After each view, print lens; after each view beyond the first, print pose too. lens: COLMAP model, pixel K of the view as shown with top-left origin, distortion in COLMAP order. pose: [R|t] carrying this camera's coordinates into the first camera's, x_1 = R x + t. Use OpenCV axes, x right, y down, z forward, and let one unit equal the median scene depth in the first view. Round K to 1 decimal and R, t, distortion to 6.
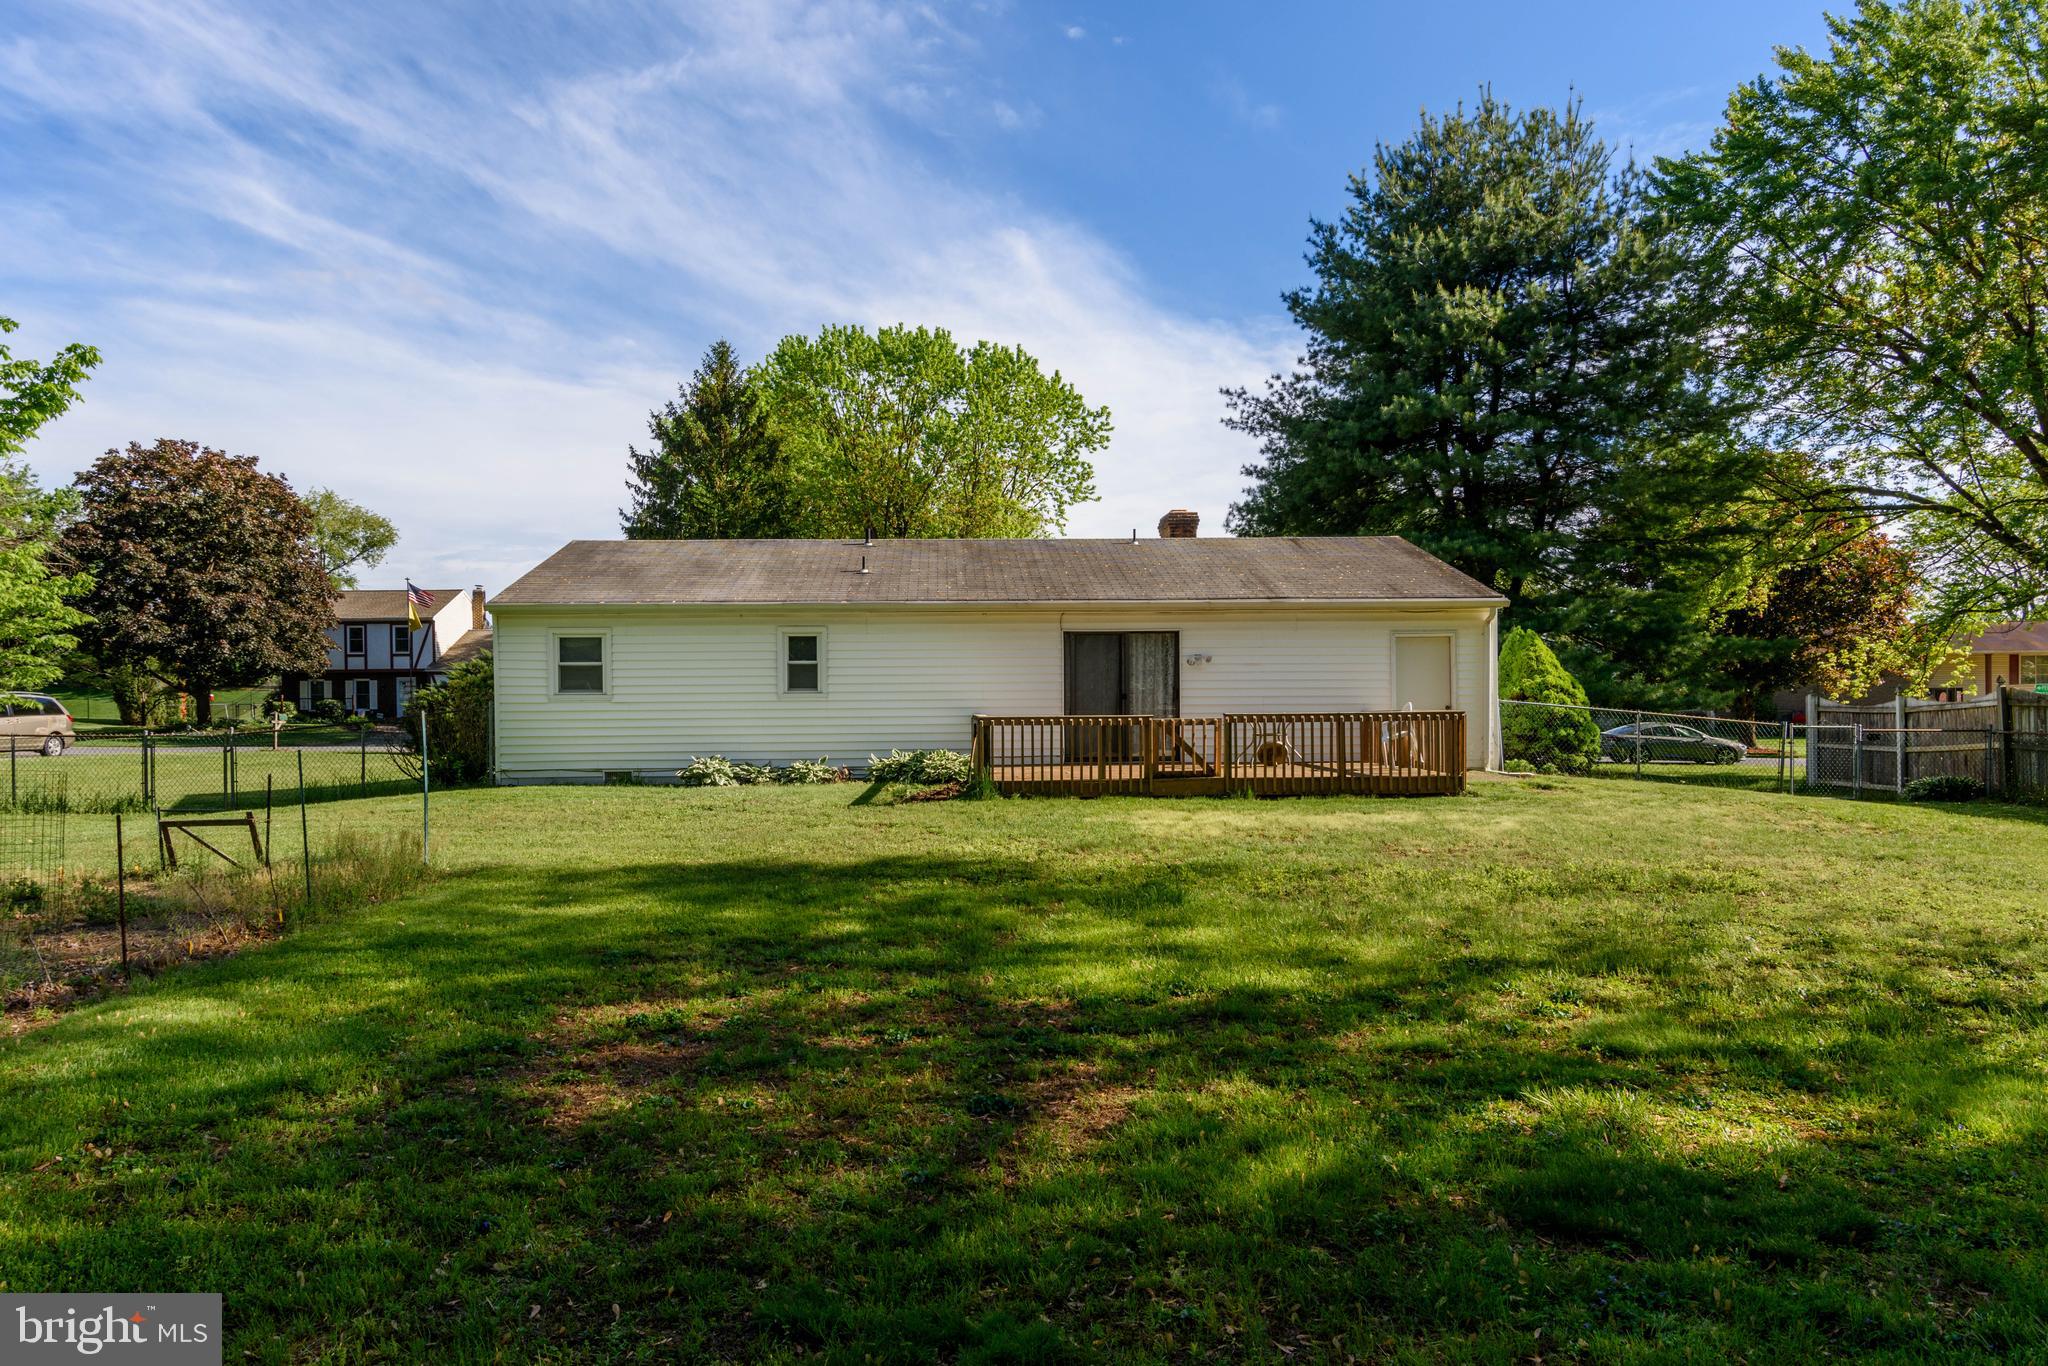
lens RADIAL K [[1232.9, 0, 1015.6], [0, 1232.9, 774.0], [0, 0, 1]] dist [0.021766, -0.029301]
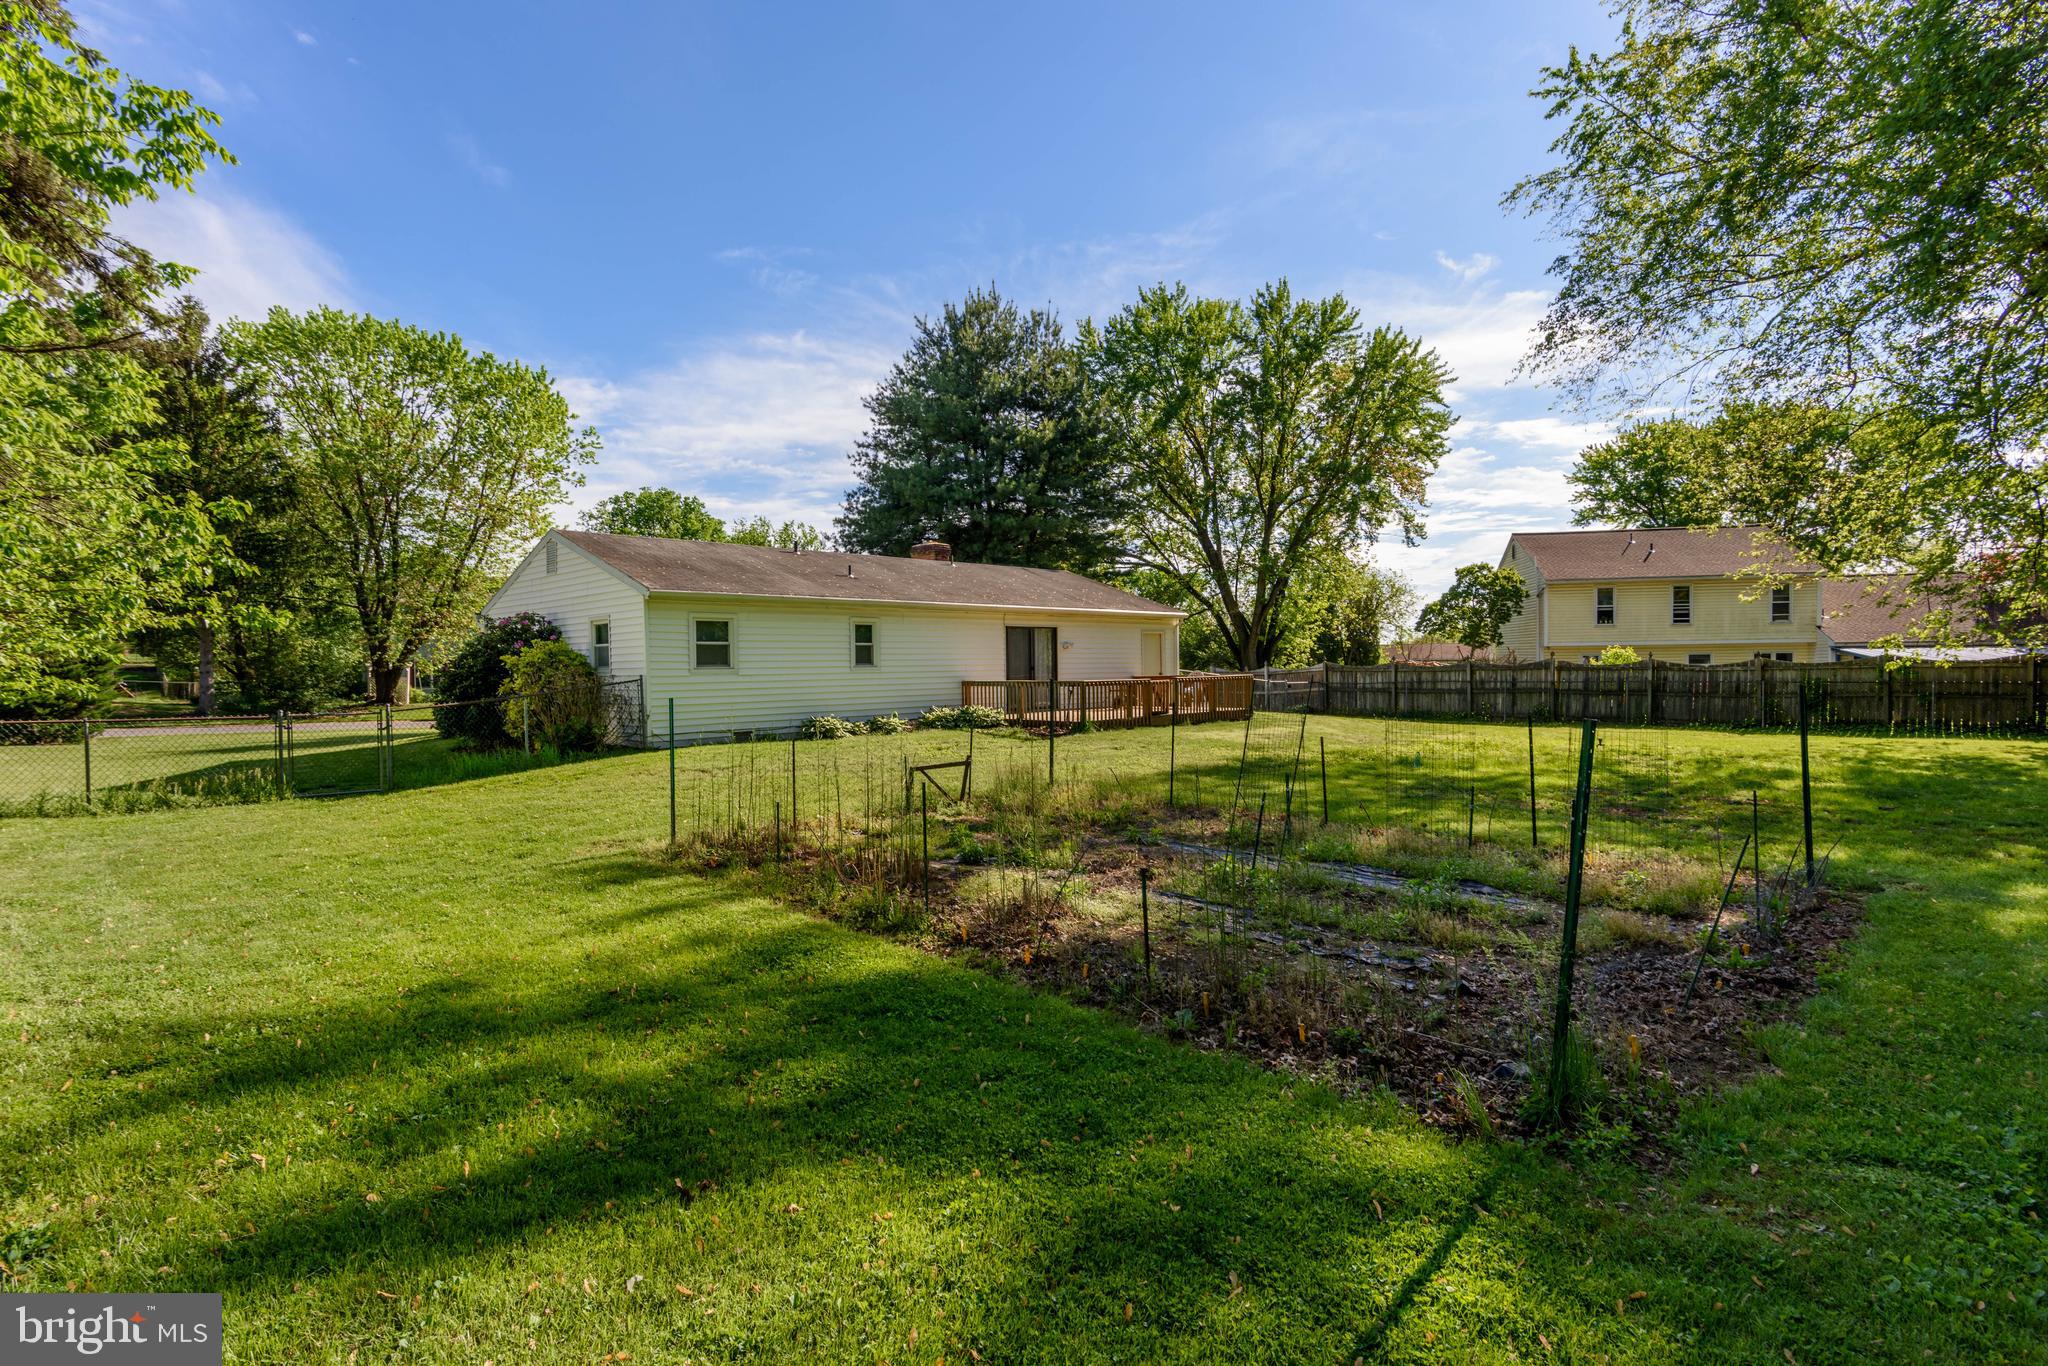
lens RADIAL K [[992.0, 0, 1009.7], [0, 992.0, 691.8], [0, 0, 1]] dist [0.000156, 0.001599]
pose [[0.756922, -0.025086, 0.653024, -0.261260], [0.051617, 0.998436, -0.021475, -0.002591], [-0.651464, 0.049962, 0.757033, 0.031181]]
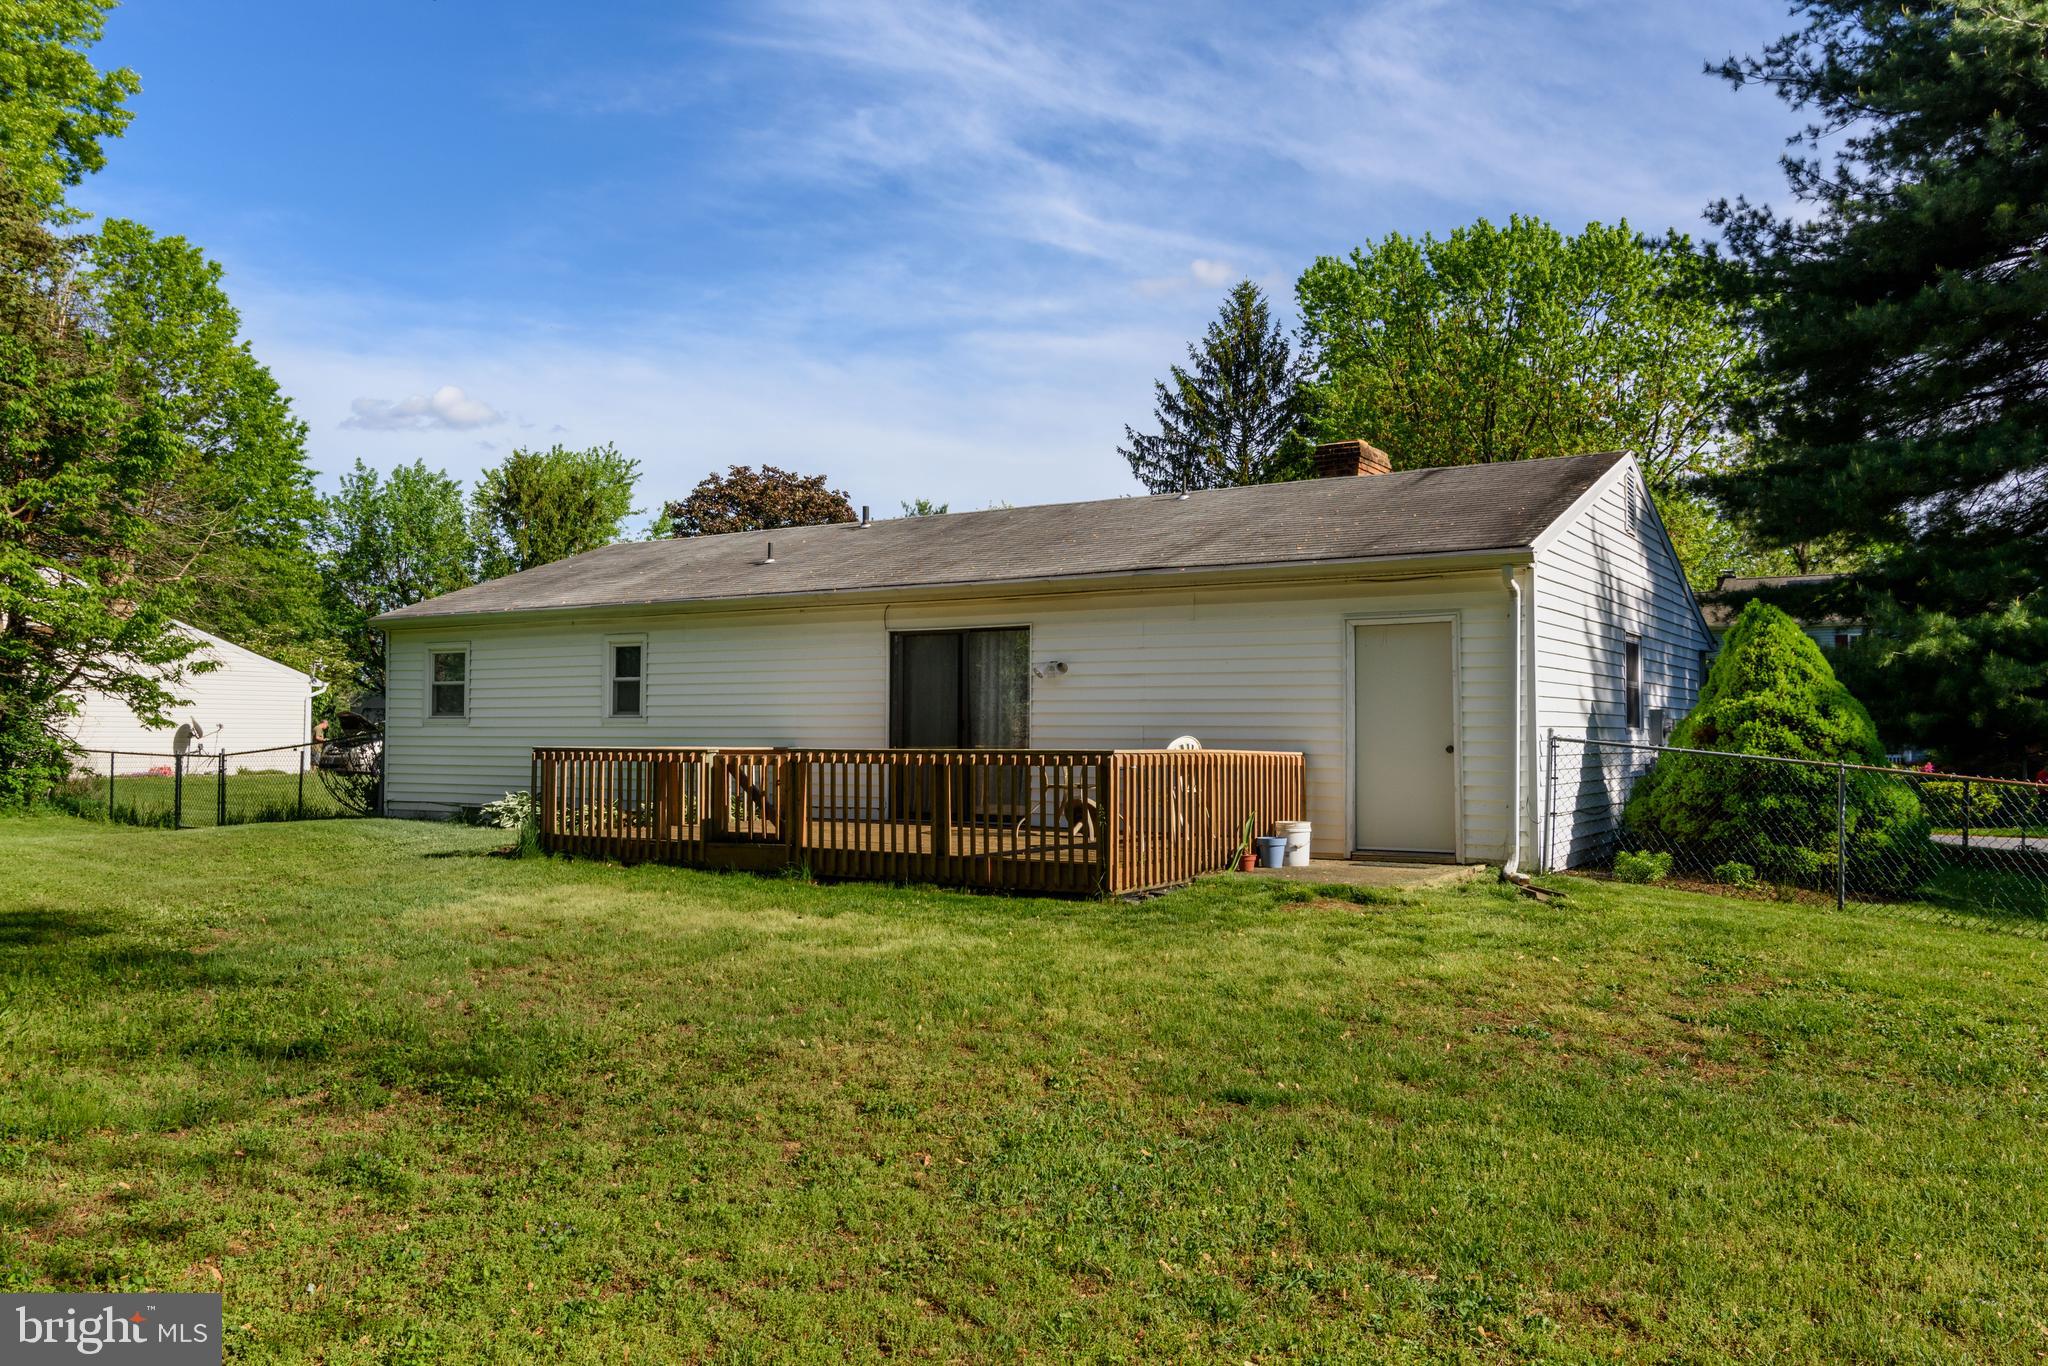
lens RADIAL K [[1504.5, 0, 1024.0], [0, 1504.5, 683.0], [0, 0, 1]] dist [-0.003064, -0.001325]
pose [[0.820154, -0.009697, -0.572061, 0.200562], [-0.040216, 0.996406, -0.074546, -0.009160], [0.570728, 0.084145, 0.816816, 0.126551]]
